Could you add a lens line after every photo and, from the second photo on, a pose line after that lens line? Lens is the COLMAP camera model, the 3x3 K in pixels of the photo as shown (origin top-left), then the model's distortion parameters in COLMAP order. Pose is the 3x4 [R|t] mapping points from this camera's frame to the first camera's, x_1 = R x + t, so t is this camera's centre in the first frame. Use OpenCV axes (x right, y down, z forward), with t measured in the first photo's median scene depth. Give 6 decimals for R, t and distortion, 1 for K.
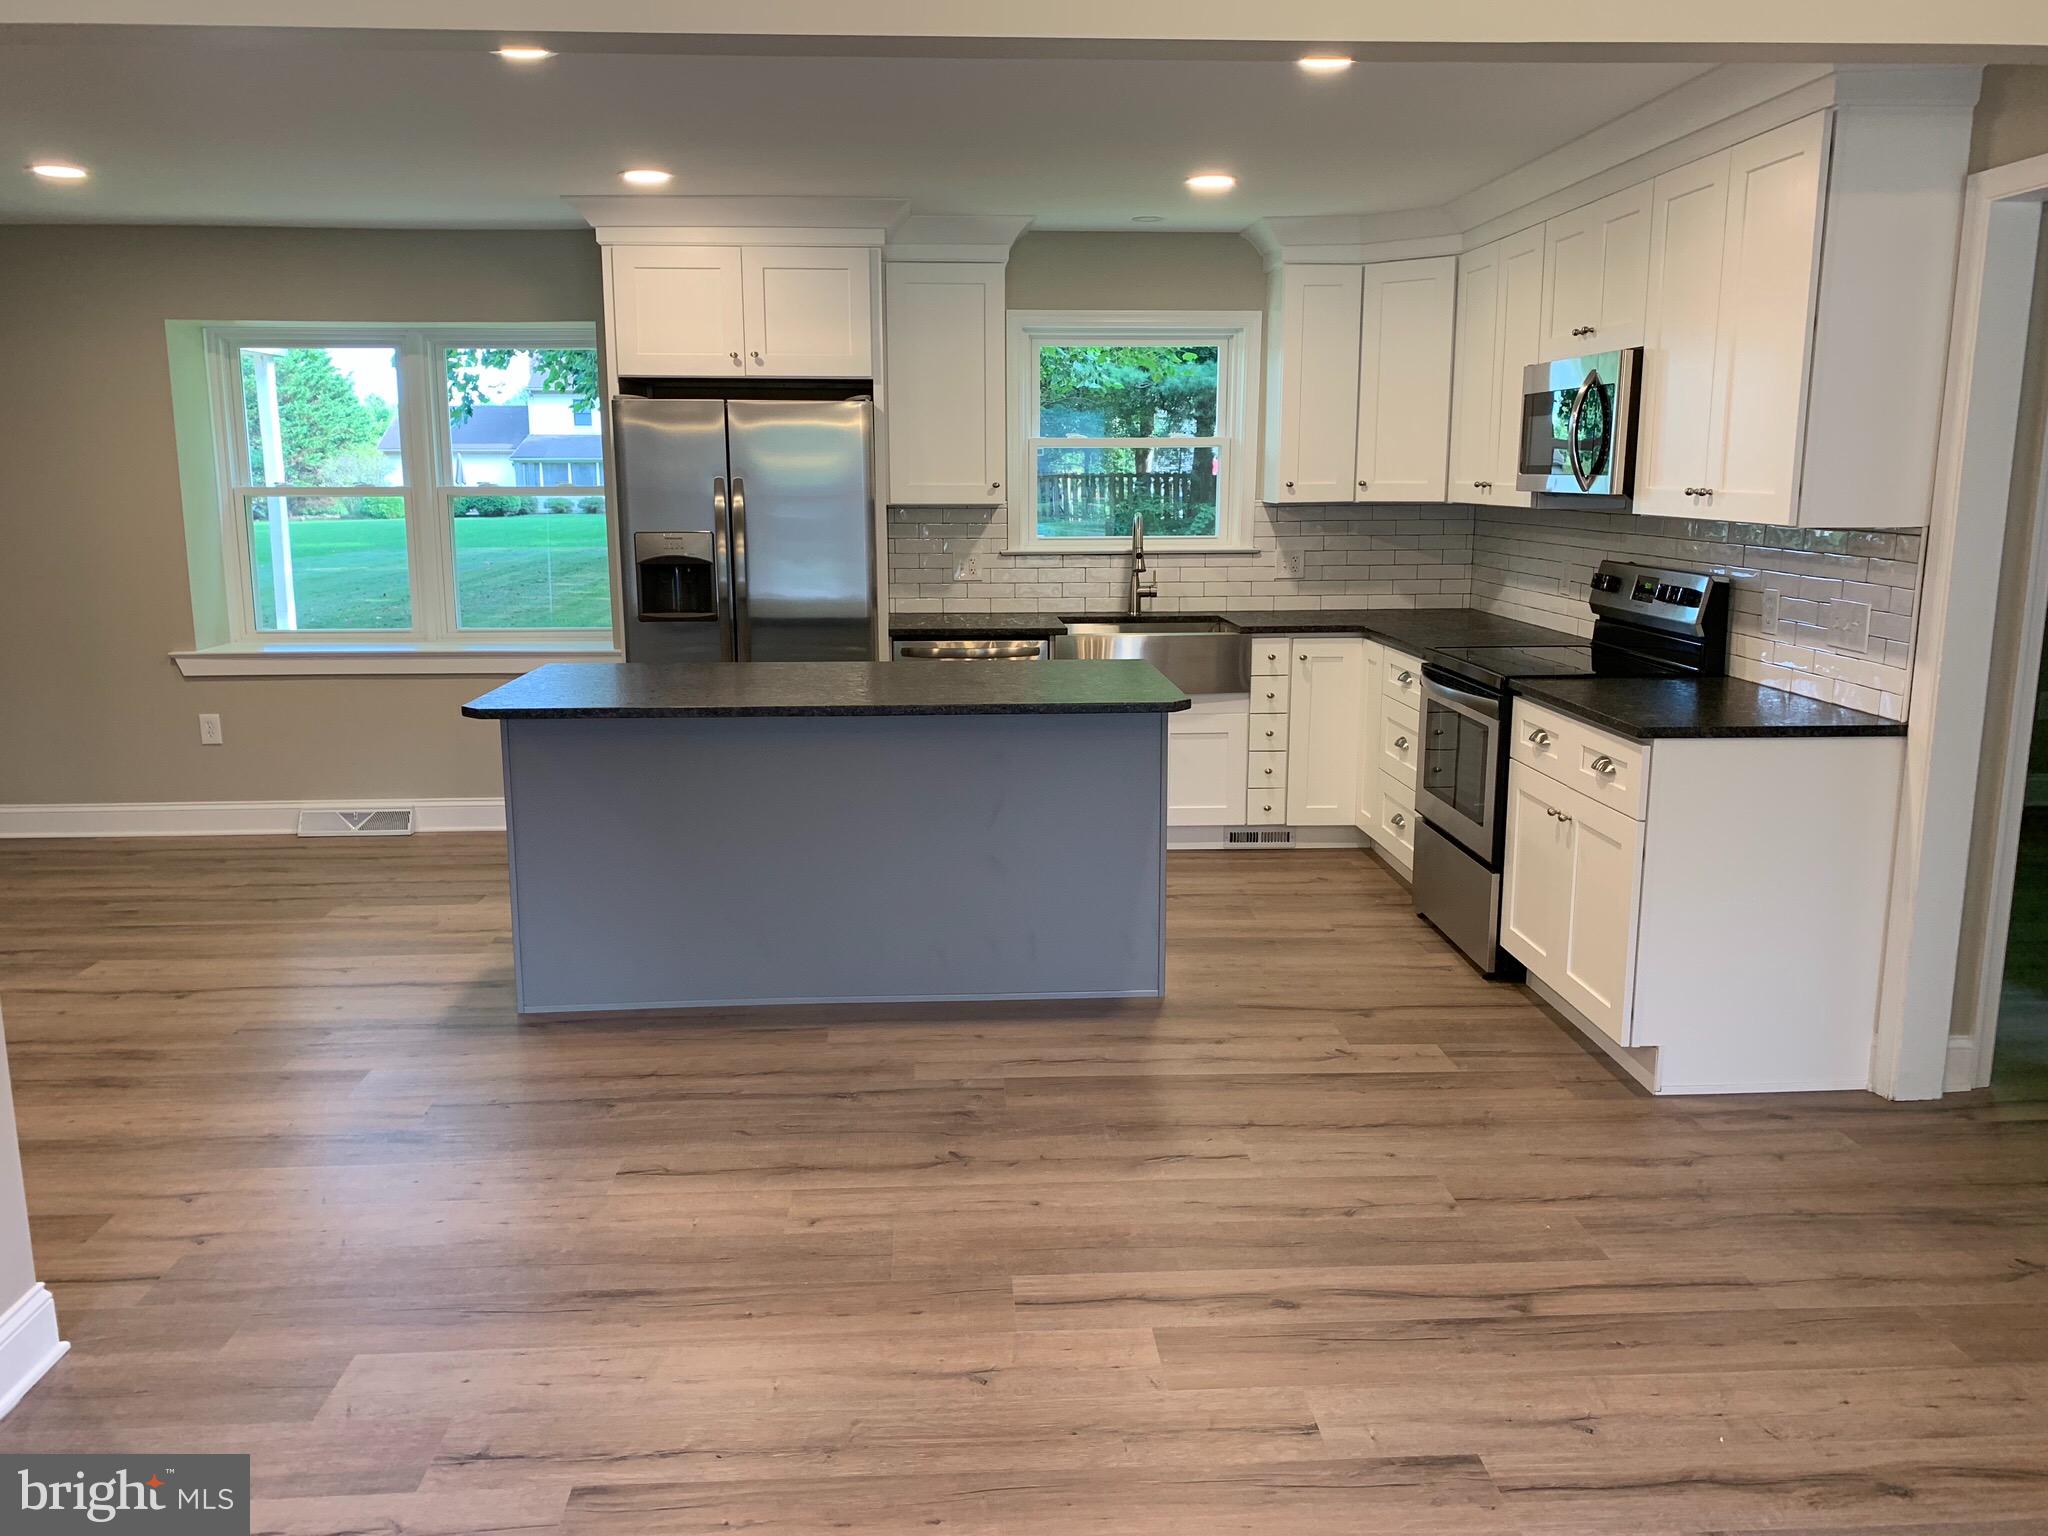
lens RADIAL K [[1594.8, 0, 1024.0], [0, 1594.8, 768.0], [0, 0, 1]] dist [0.003508, 0.000246]
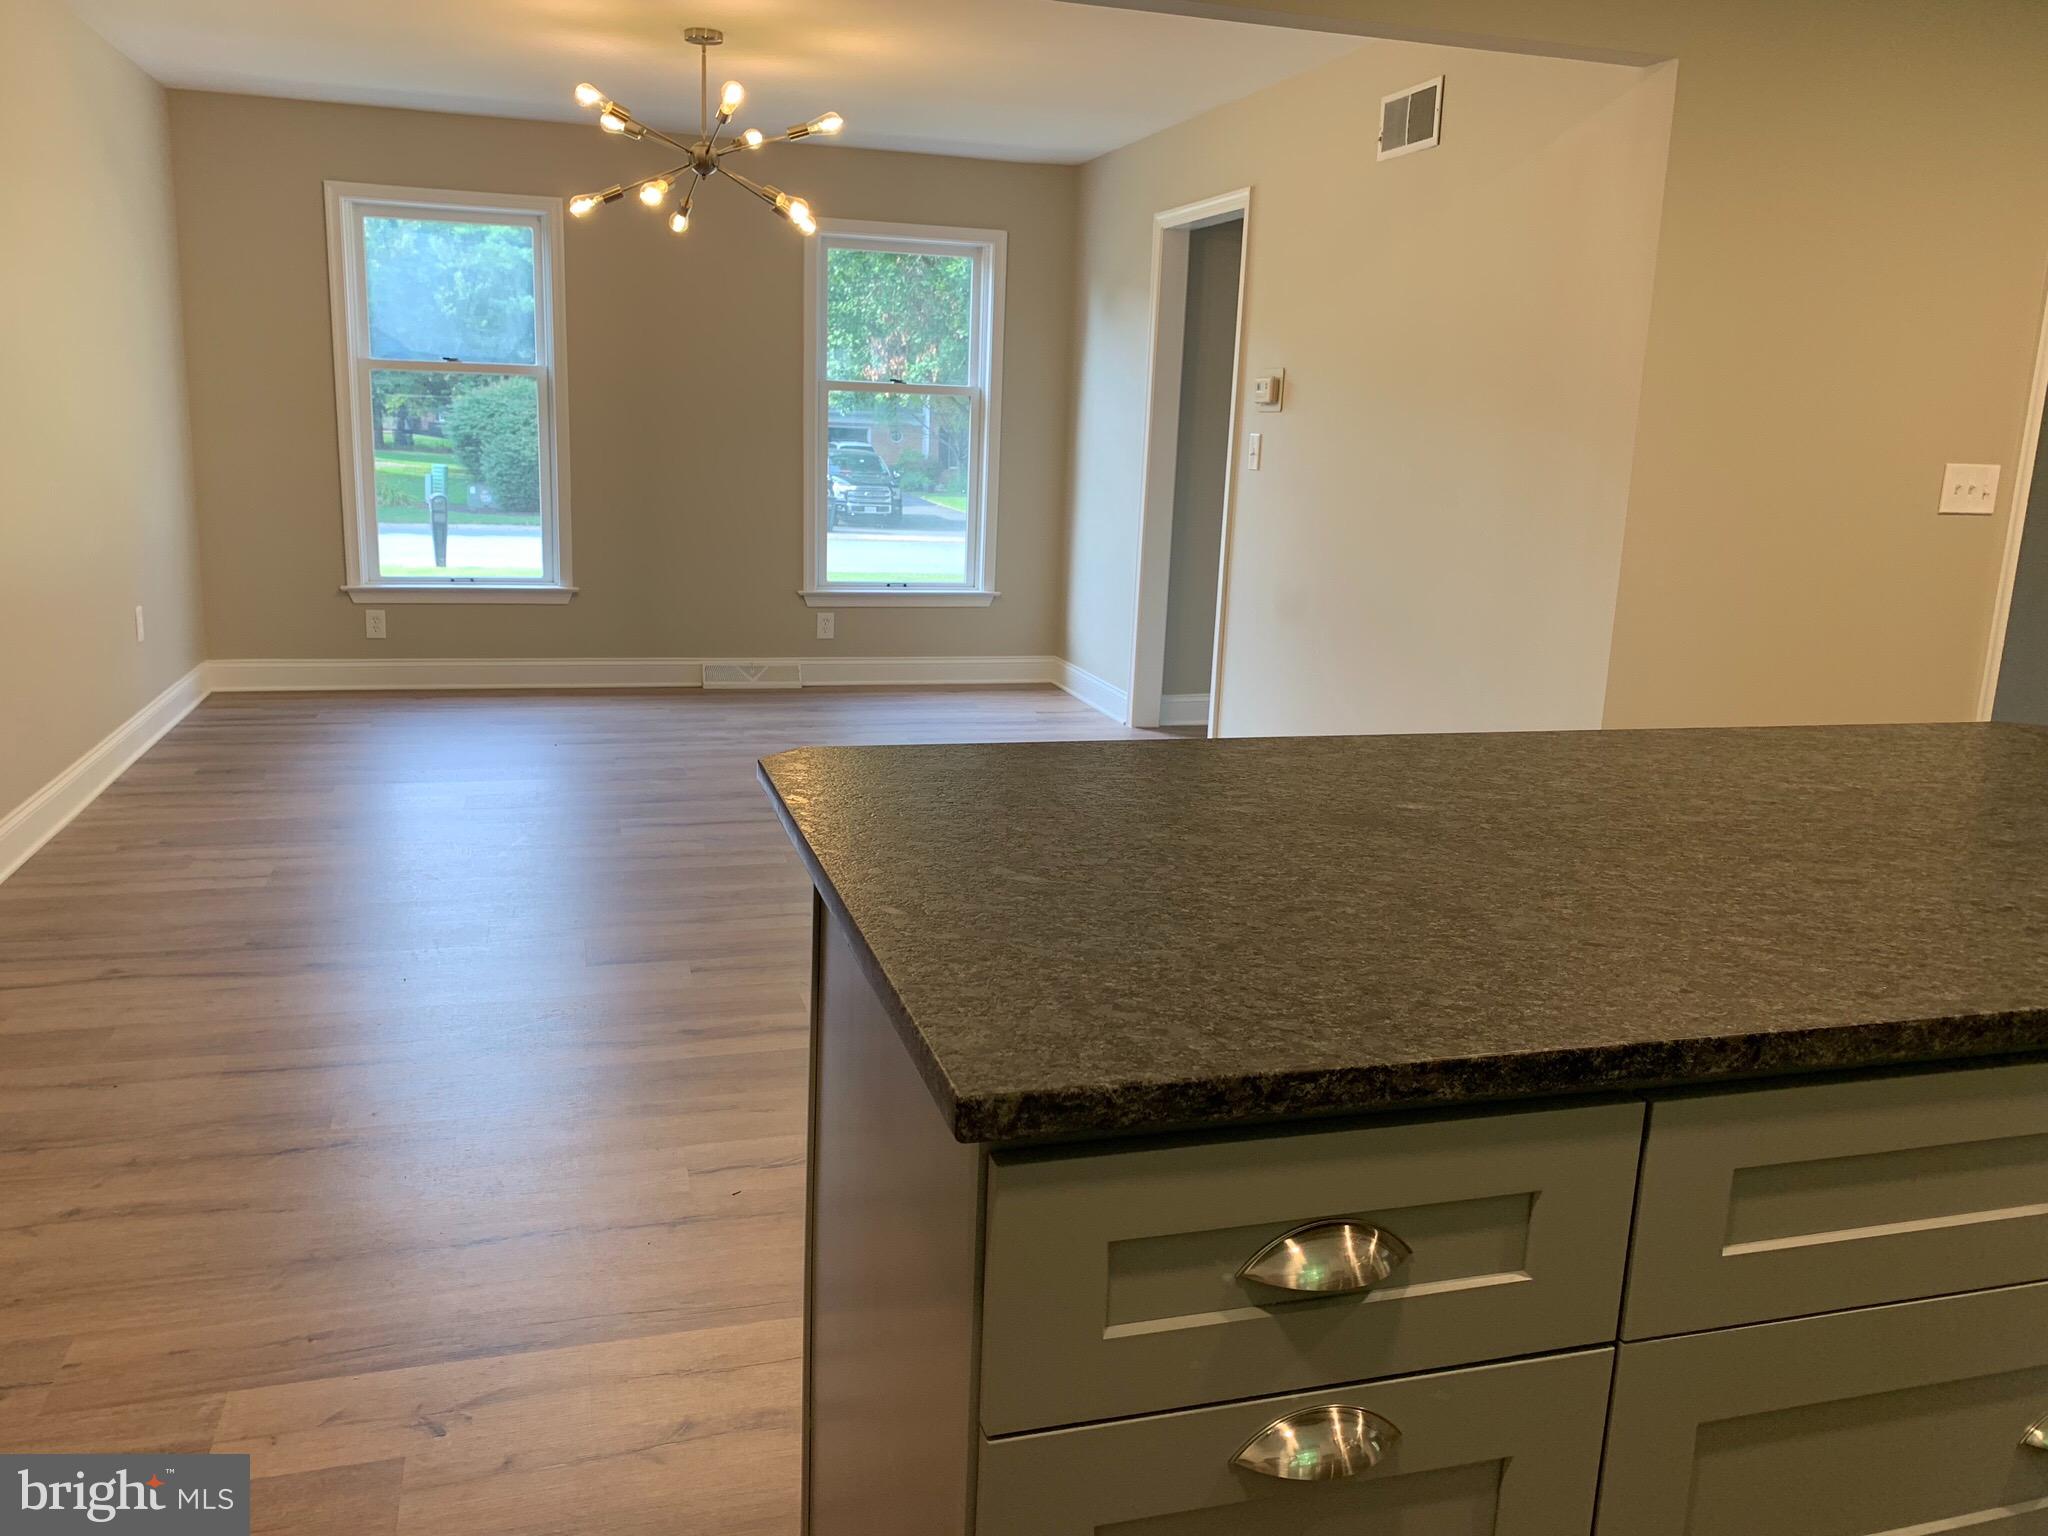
lens RADIAL K [[1594.8, 0, 1024.0], [0, 1594.8, 768.0], [0, 0, 1]] dist [0.003508, 0.000246]
pose [[-0.974316, 0.013447, -0.224782, 0.168043], [-0.078163, 0.915958, 0.393588, -0.274042], [0.211184, 0.401049, -0.891382, 1.781925]]
